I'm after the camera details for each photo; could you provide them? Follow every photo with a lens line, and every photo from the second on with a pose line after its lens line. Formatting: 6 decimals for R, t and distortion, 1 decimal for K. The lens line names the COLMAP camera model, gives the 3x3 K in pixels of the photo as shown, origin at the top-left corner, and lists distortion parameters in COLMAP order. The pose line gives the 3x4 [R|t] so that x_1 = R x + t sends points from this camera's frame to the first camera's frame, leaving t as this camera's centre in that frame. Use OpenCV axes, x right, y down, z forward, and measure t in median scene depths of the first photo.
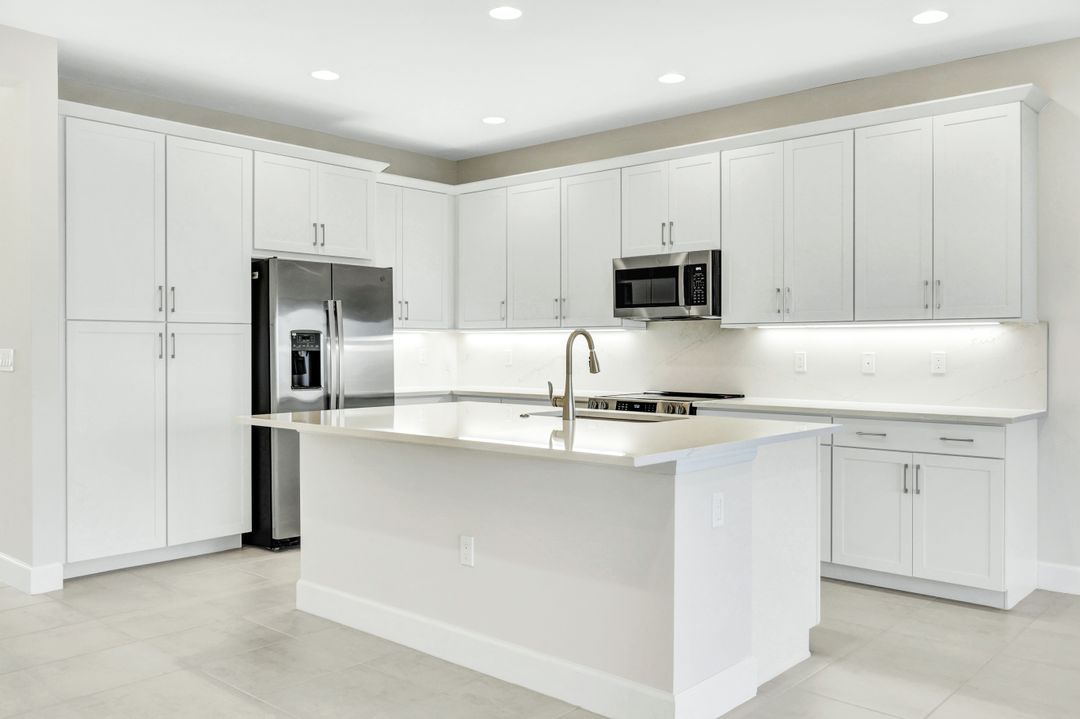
lens RADIAL K [[902.1, 0, 540.0], [0, 902.1, 359.5], [0, 0, 1]] dist [-0.002702, 0.003469]
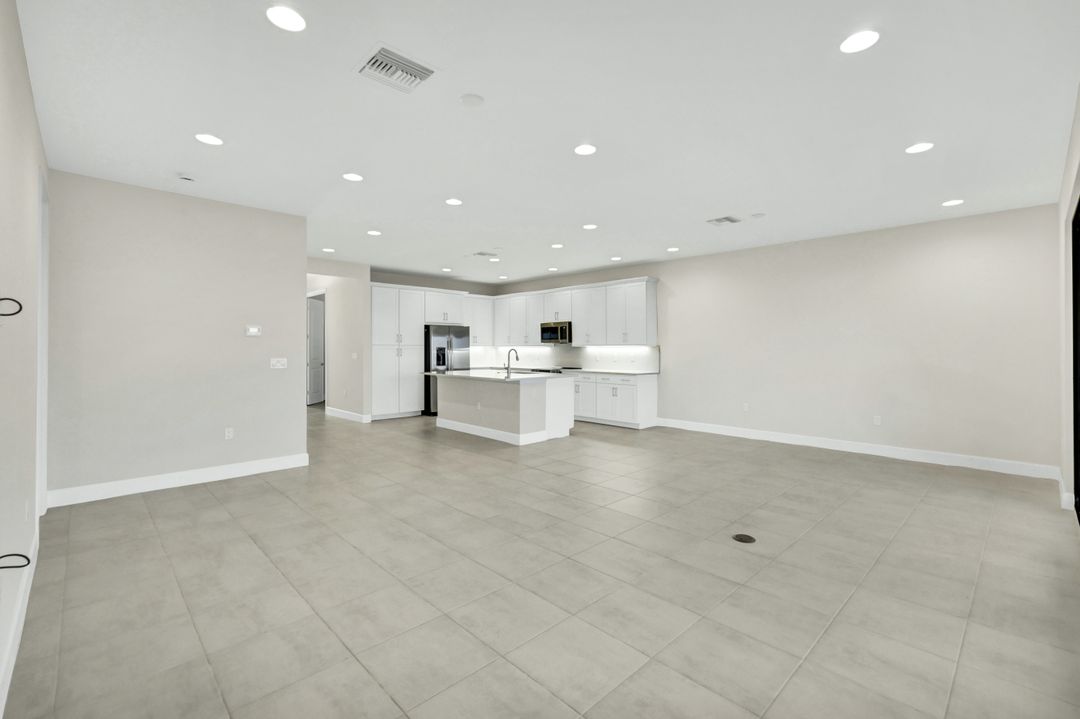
lens RADIAL K [[473.8, 0, 539.8], [0, 473.8, 349.2], [0, 0, 1]] dist [0.002037, 0.000076]
pose [[0.997850, -0.000650, -0.065535, 0.206602], [-0.000078, 0.999938, -0.011101, -0.007223], [0.065538, 0.011083, 0.997789, -0.675662]]
